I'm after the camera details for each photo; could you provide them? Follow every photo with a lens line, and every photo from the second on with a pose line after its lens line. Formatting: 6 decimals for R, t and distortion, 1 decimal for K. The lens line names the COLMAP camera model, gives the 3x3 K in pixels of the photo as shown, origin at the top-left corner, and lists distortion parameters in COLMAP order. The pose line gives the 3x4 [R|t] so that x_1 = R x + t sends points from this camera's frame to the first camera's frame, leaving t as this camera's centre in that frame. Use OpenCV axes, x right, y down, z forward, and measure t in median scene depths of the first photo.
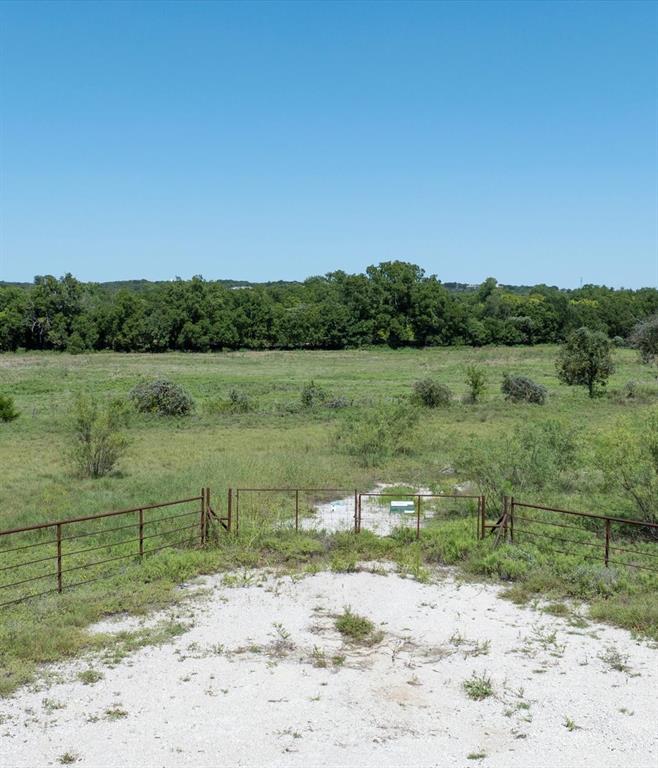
lens RADIAL K [[957.4, 0, 315.2], [0, 957.4, 382.6], [0, 0, 1]] dist [0.003355, -0.075911]
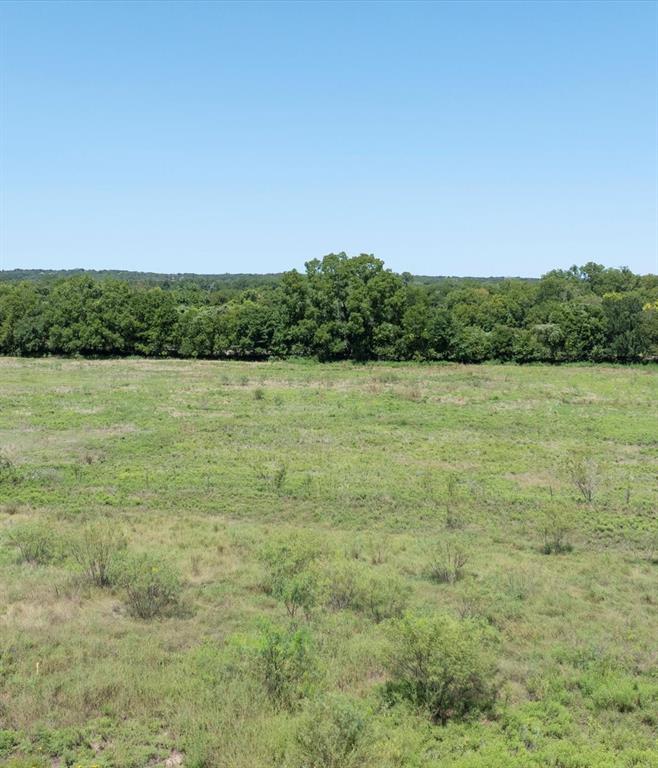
lens RADIAL K [[957.4, 0, 315.2], [0, 957.4, 382.6], [0, 0, 1]] dist [0.003355, -0.075911]
pose [[0.841013, 0.050206, -0.538680, 0.545176], [-0.047869, 0.998685, 0.018343, -0.034515], [0.538892, 0.010360, 0.842311, 0.337405]]
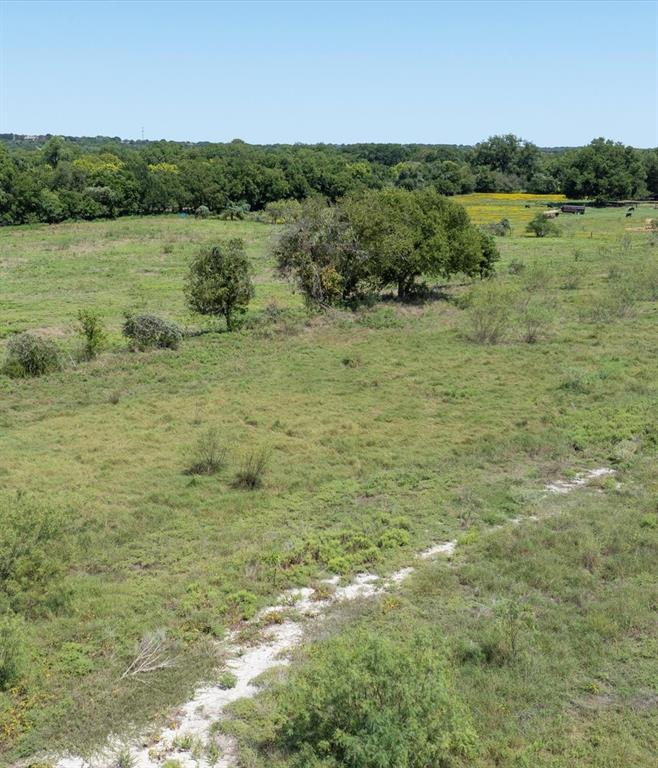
lens RADIAL K [[957.4, 0, 315.2], [0, 957.4, 382.6], [0, 0, 1]] dist [0.003355, -0.075911]
pose [[0.903099, -0.107449, 0.415772, 0.003957], [0.042956, 0.985939, 0.161493, -0.028221], [-0.427278, -0.127984, 0.895016, 0.095166]]
